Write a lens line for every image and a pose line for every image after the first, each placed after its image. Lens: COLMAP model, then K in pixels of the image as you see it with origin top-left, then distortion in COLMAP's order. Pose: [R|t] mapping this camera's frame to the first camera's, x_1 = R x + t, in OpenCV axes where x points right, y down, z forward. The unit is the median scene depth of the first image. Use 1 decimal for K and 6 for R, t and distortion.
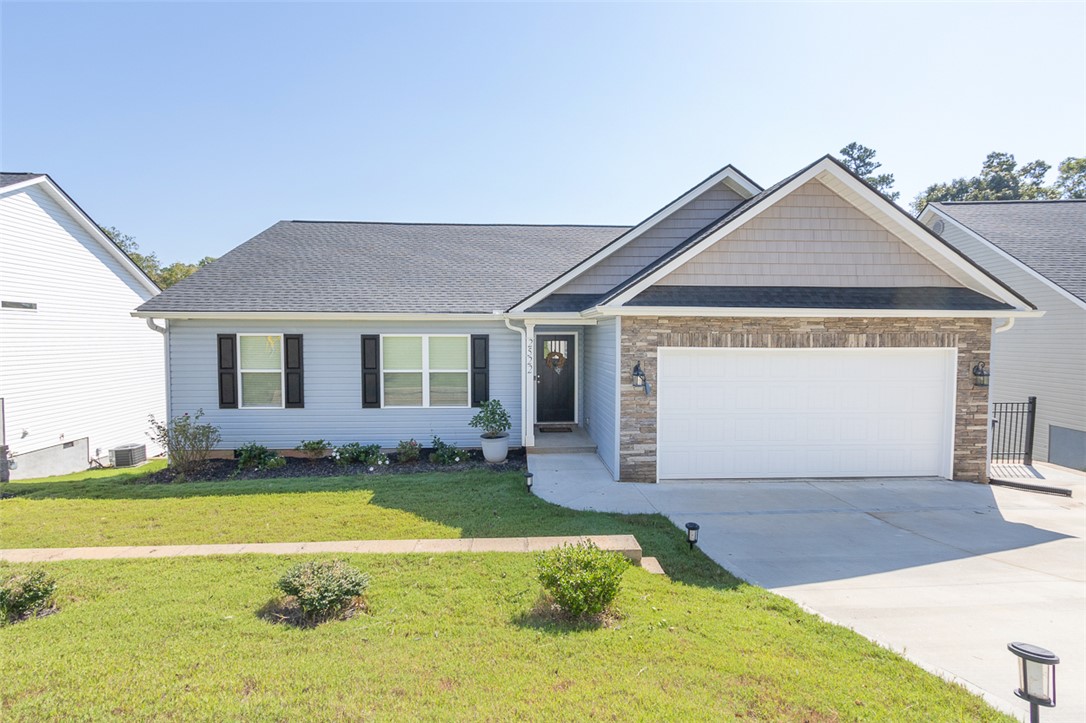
lens RADIAL K [[500.2, 0, 550.9], [0, 500.2, 359.0], [0, 0, 1]] dist [0.000356, -0.000253]
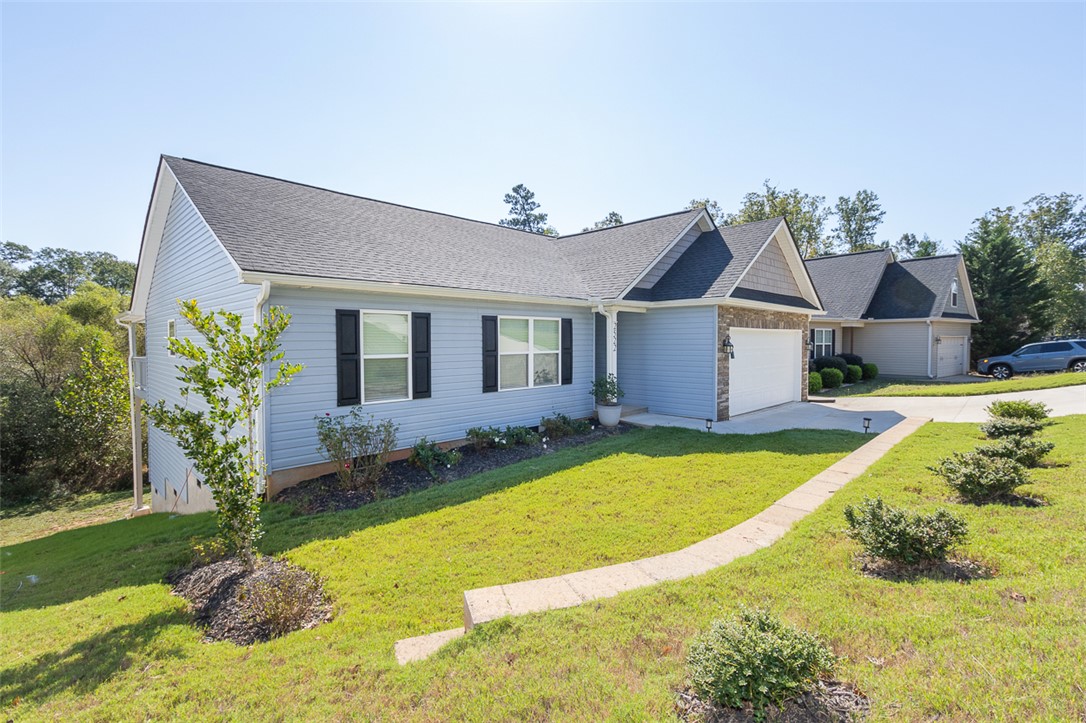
lens RADIAL K [[484.5, 0, 563.1], [0, 484.5, 341.5], [0, 0, 1]] dist [0.000006, -0.000222]
pose [[0.744727, -0.008943, 0.667309, -0.902574], [0.037536, 0.998889, -0.028504, 0.033735], [-0.666313, 0.046276, 0.744235, 0.215430]]
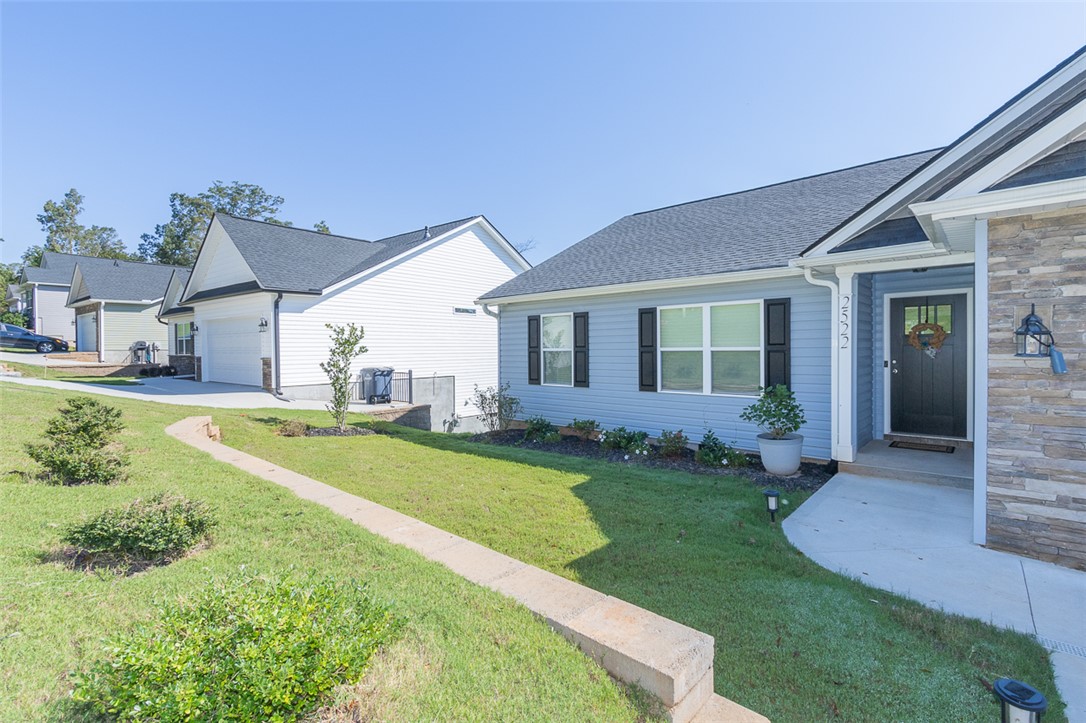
lens RADIAL K [[500.2, 0, 550.9], [0, 500.2, 359.0], [0, 0, 1]] dist [0.000356, -0.000253]
pose [[0.697569, 0.004388, -0.716504, 0.157678], [-0.018871, 0.999747, -0.012250, 0.056690], [0.716269, 0.022066, 0.697475, 0.268712]]
